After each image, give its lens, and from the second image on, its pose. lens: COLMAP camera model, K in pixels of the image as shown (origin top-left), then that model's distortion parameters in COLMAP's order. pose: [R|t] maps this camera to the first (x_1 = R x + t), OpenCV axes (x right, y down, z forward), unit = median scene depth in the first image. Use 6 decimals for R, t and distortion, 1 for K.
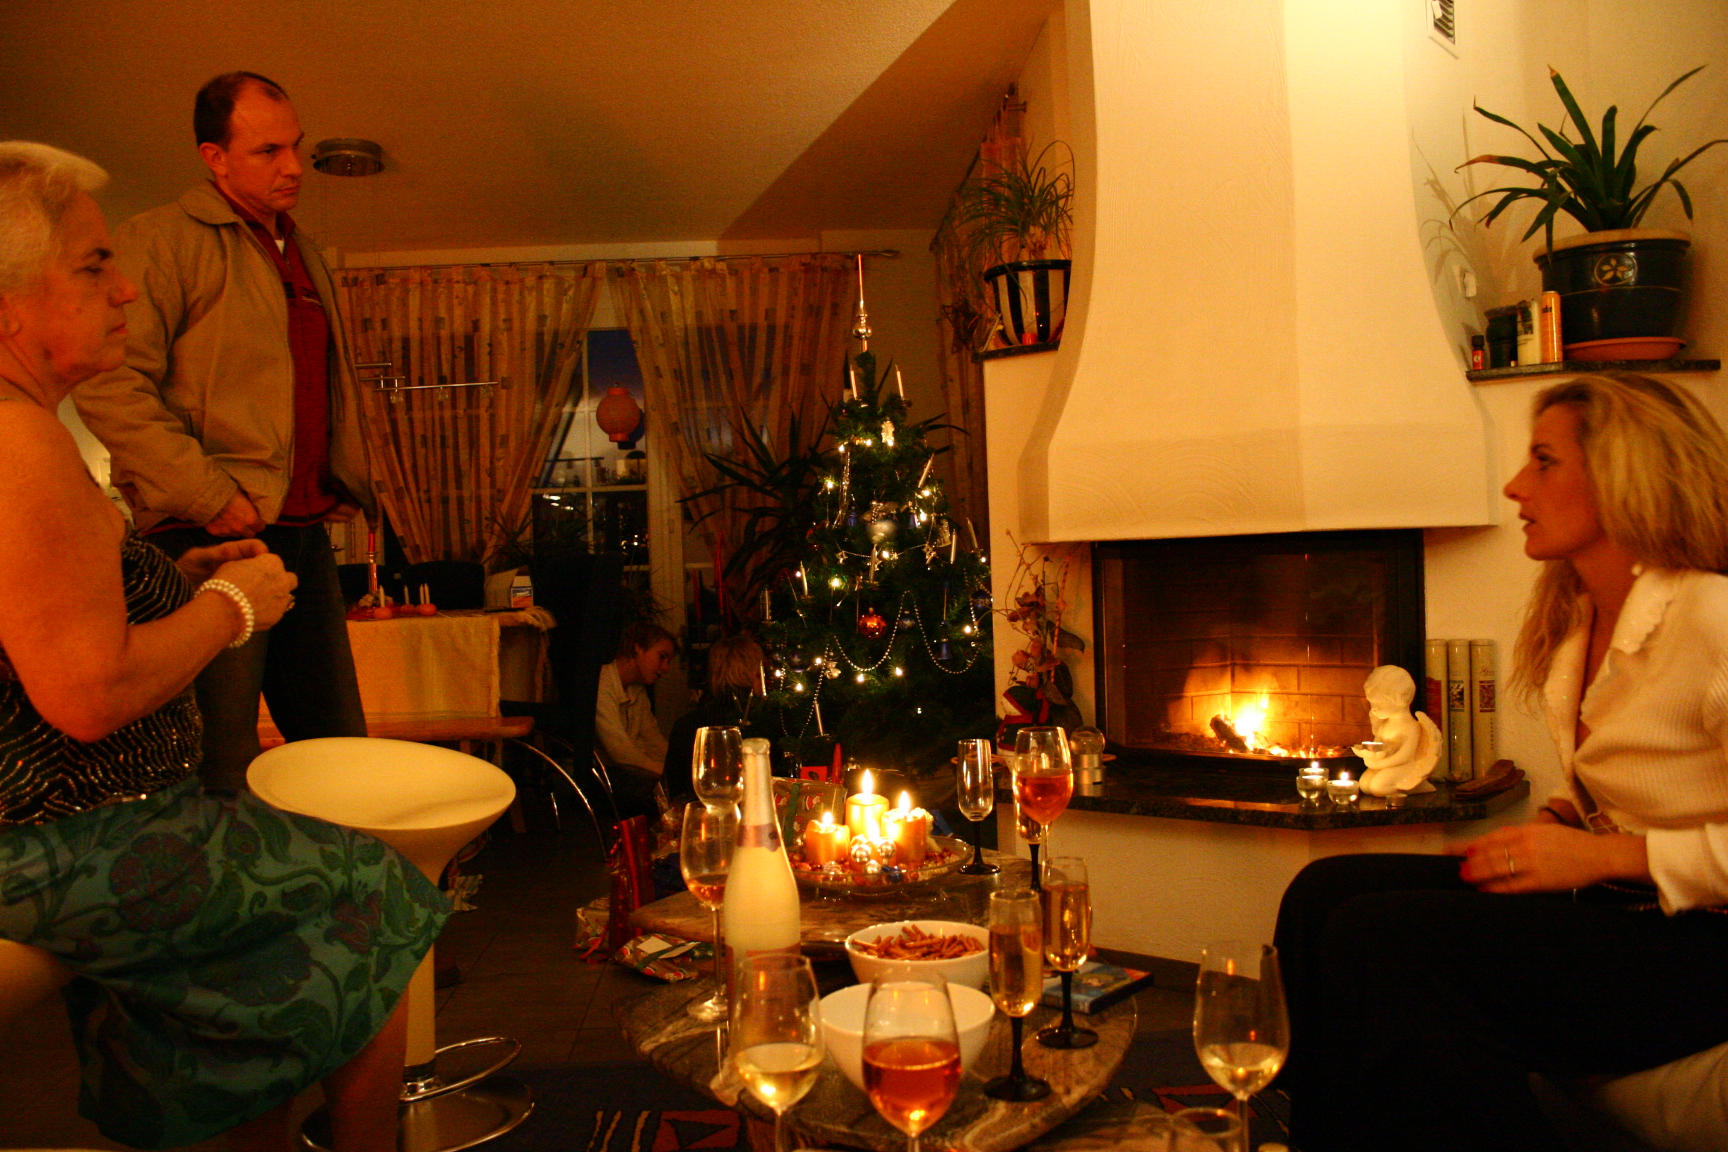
lens RADIAL K [[1436.7, 0, 864.0], [0, 1436.7, 576.0], [0, 0, 1]] dist [-0.155838, 0.140429]
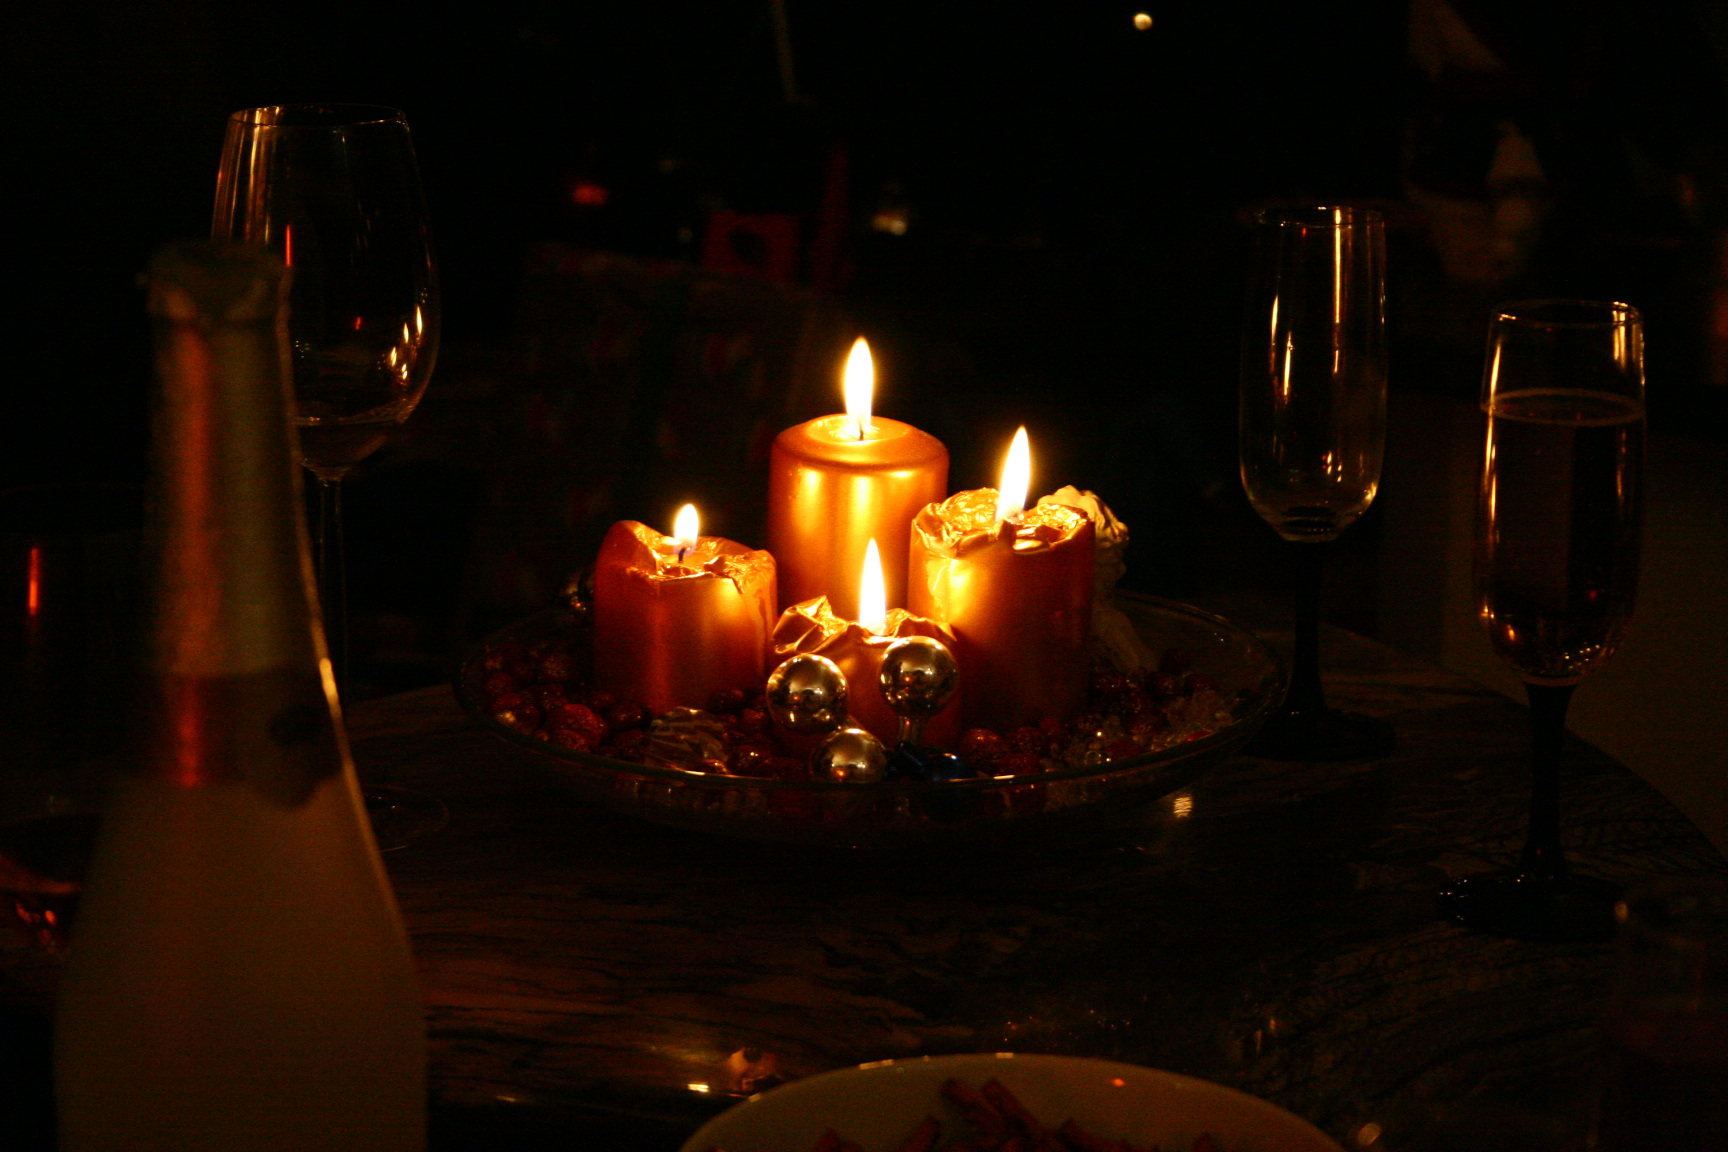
lens RADIAL K [[4244.8, 0, 864.0], [0, 4244.8, 576.0], [0, 0, 1]] dist [0.089181, 0.353213]
pose [[0.998481, 0.048664, -0.025829, 0.014312], [-0.041384, 0.971961, 0.231471, 0.007689], [0.036369, -0.230051, 0.972499, 0.187815]]
